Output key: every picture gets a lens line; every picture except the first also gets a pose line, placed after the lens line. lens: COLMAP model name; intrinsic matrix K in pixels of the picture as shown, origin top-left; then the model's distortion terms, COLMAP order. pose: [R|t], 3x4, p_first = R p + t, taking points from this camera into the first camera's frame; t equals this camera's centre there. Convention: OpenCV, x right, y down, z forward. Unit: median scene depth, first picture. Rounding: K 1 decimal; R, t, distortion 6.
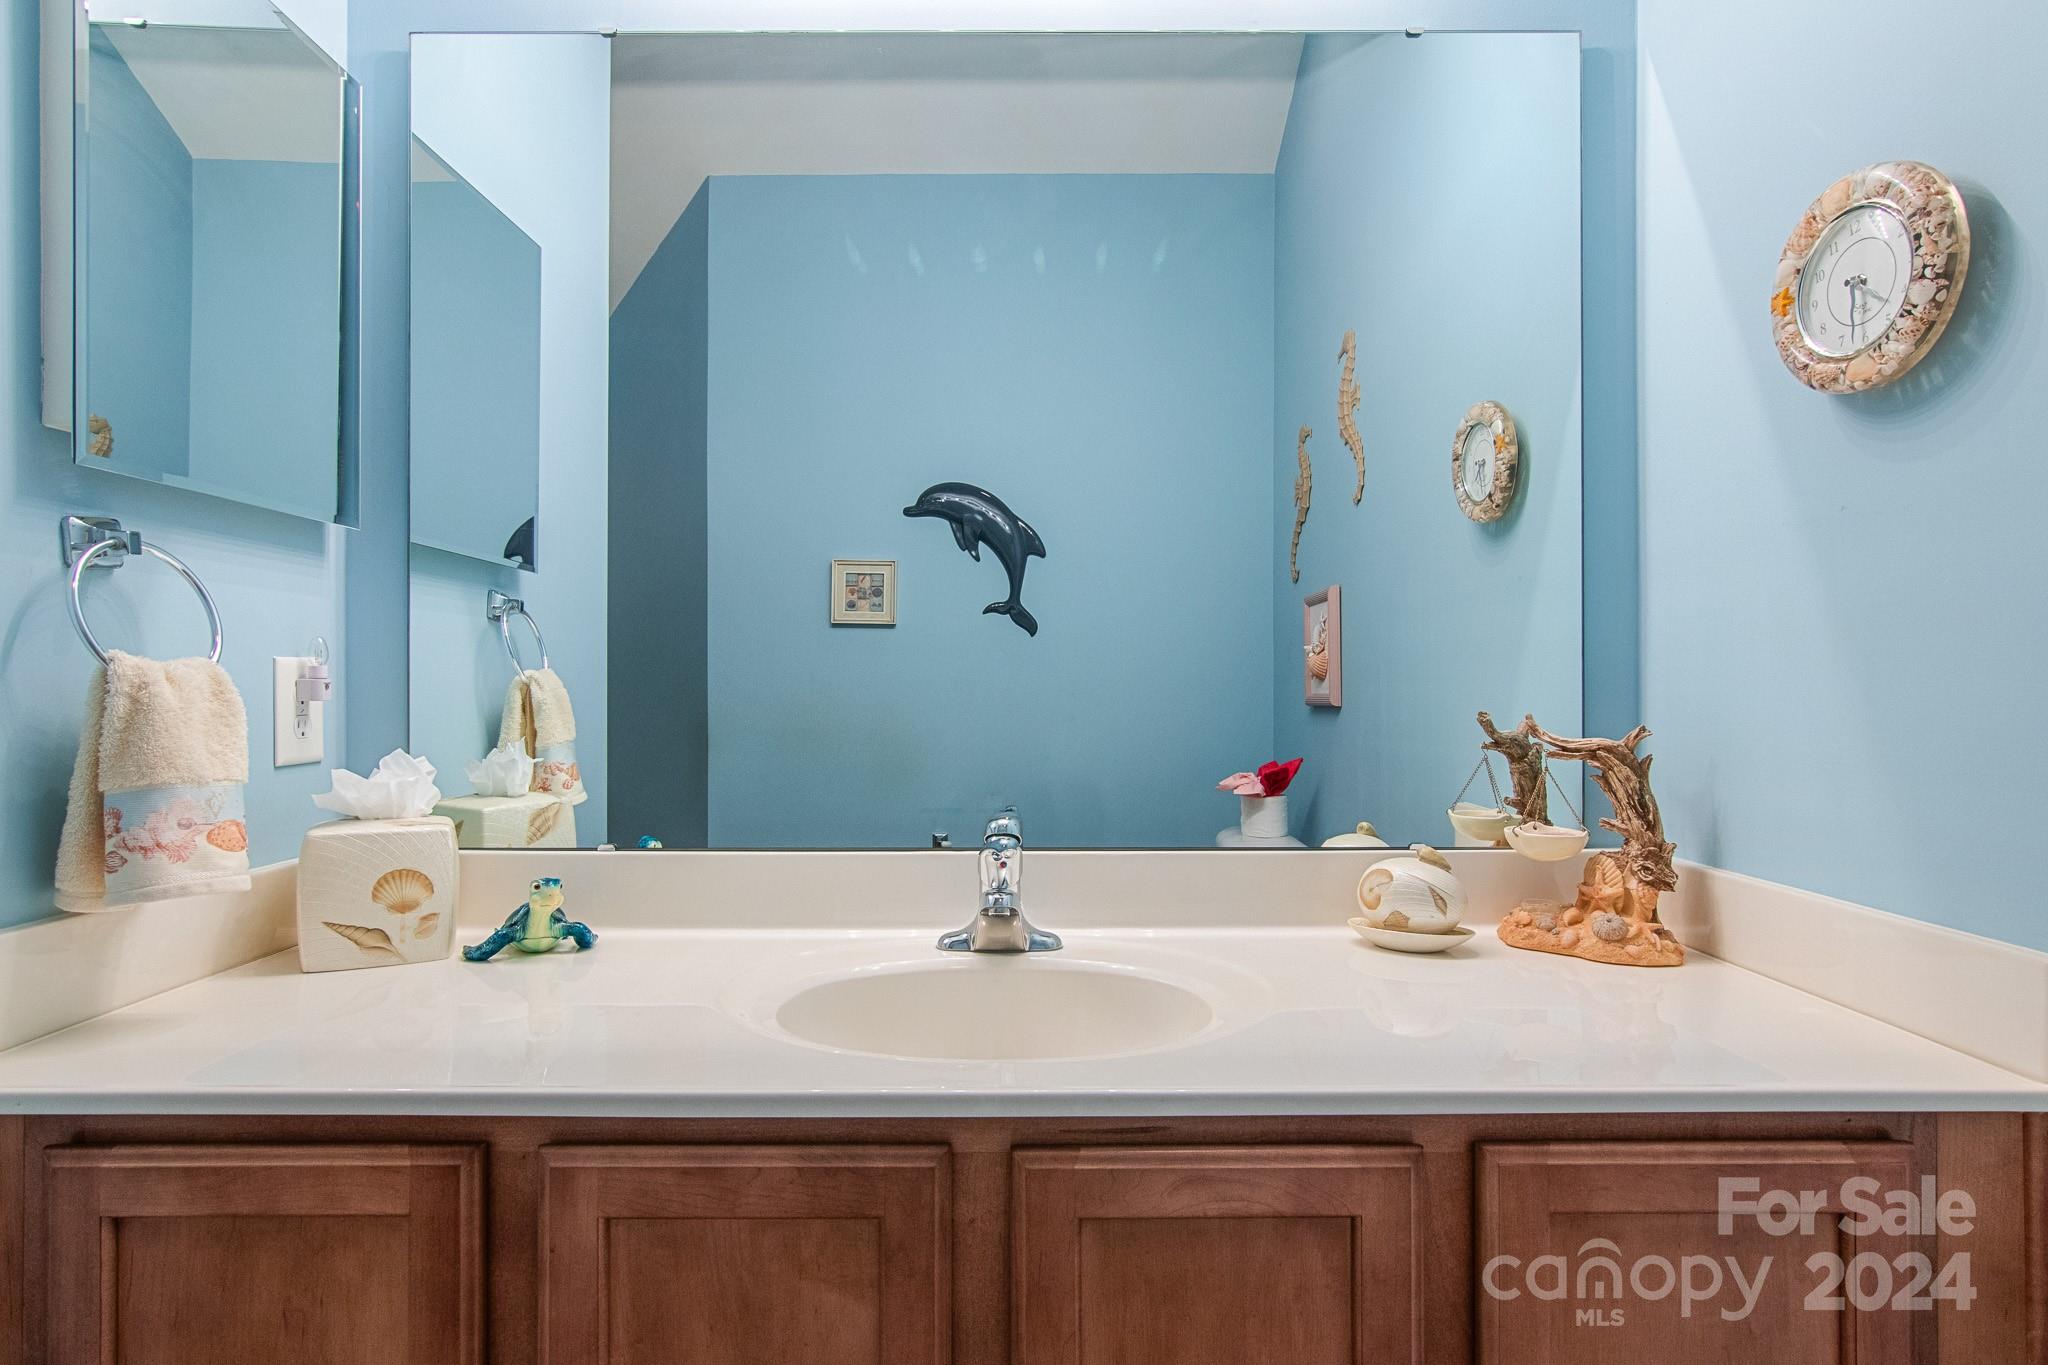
lens RADIAL K [[1036.7, 0, 1032.2], [0, 1036.7, 684.7], [0, 0, 1]] dist [-0.001465, -0.000560]
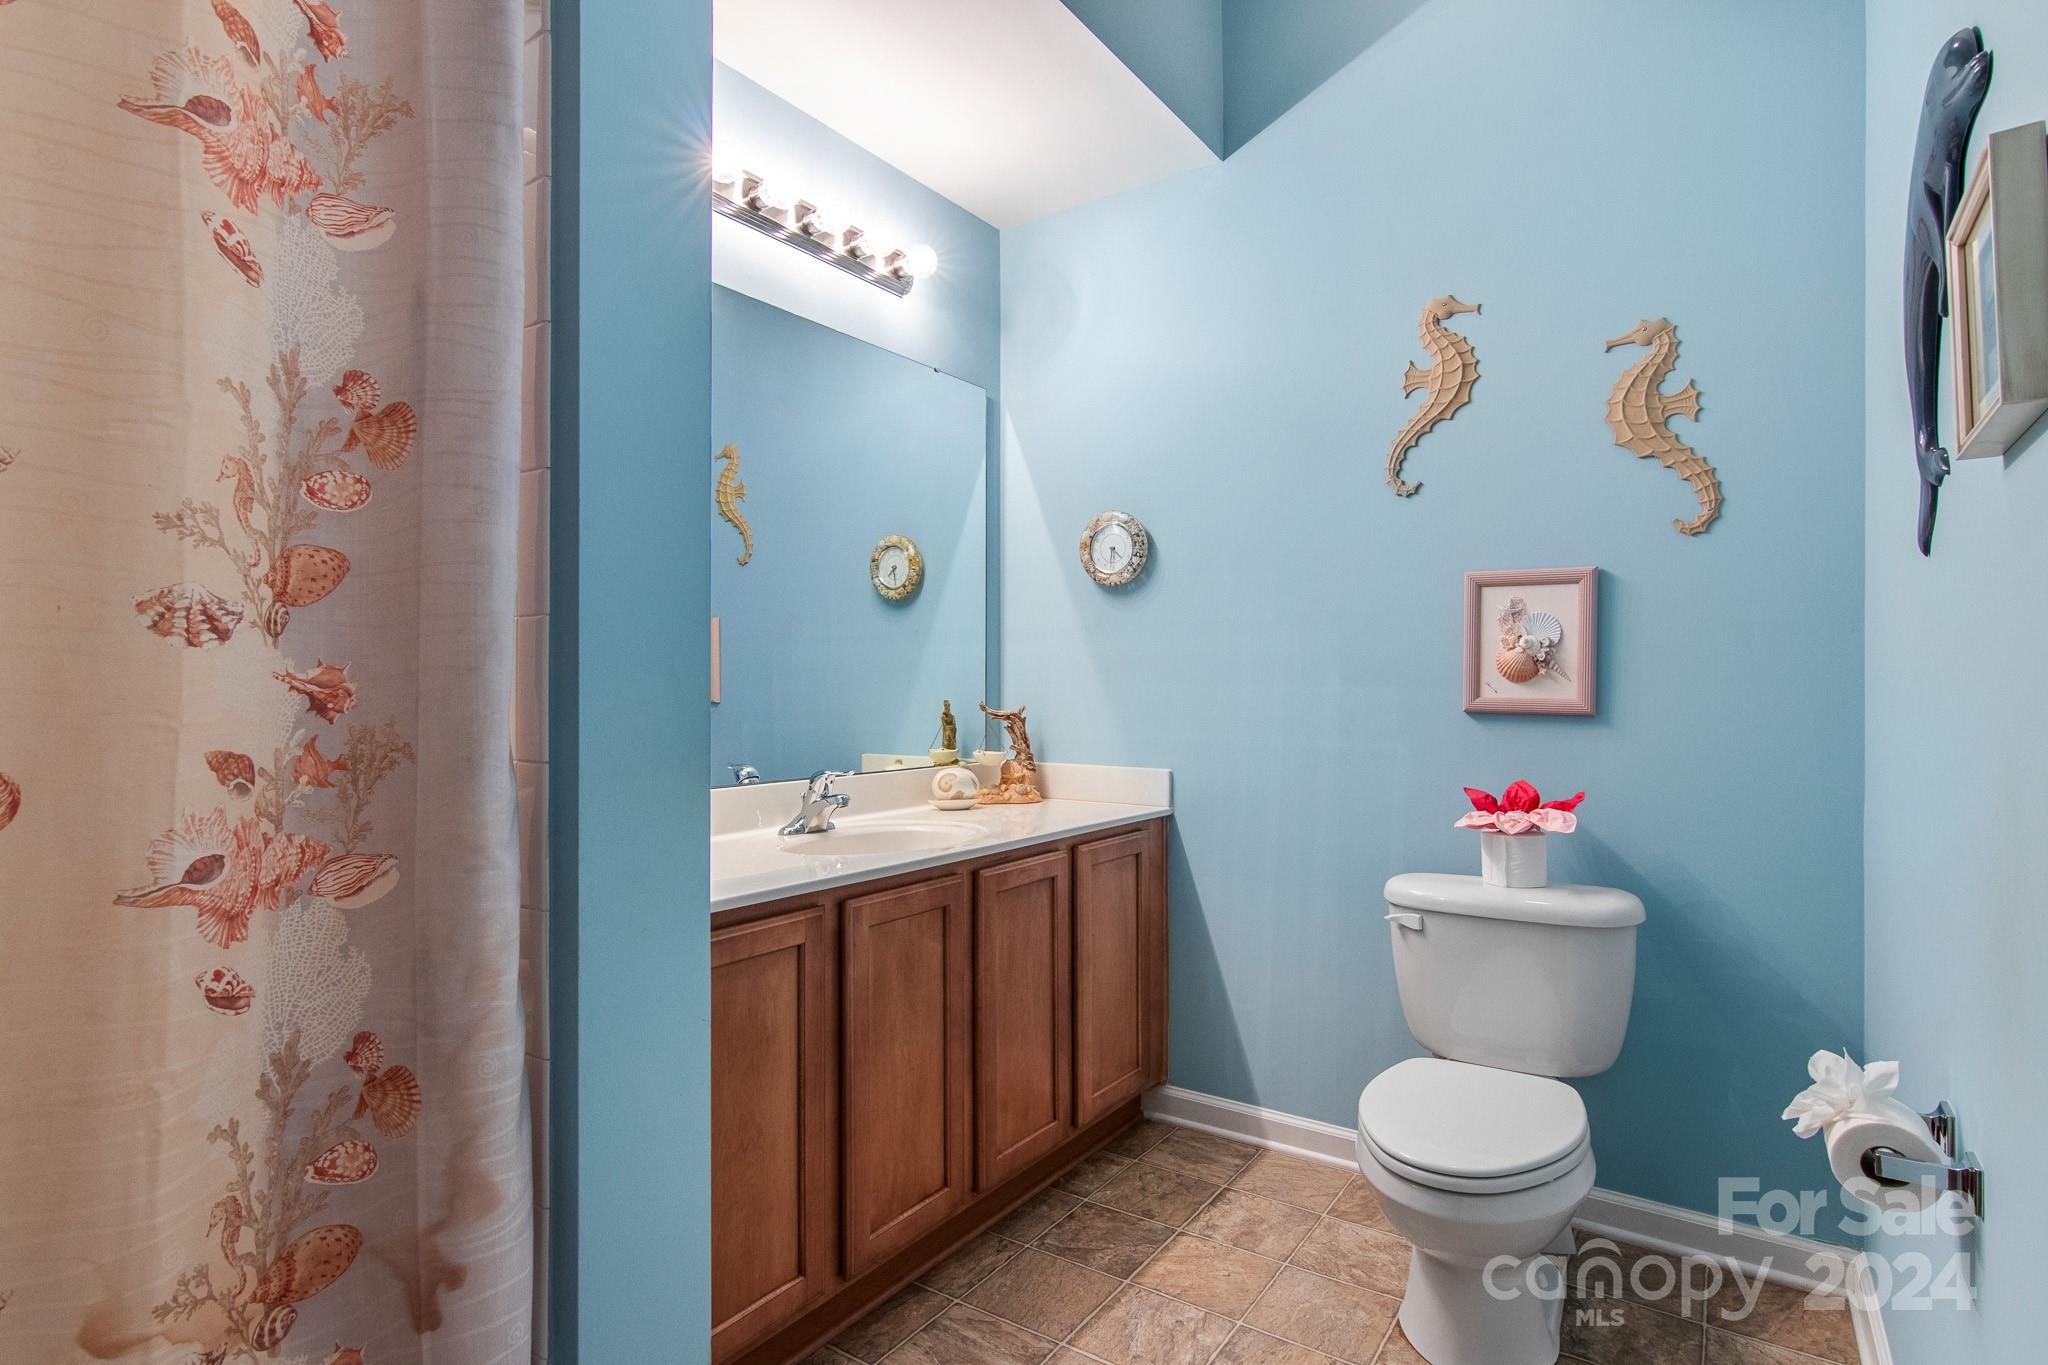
lens RADIAL K [[1036.7, 0, 1032.2], [0, 1036.7, 684.7], [0, 0, 1]] dist [-0.001465, -0.000560]
pose [[0.565502, 0.006274, 0.824723, -1.391344], [-0.006244, 0.999975, -0.003326, 0.001605], [-0.824723, -0.003268, 0.565527, -0.366741]]
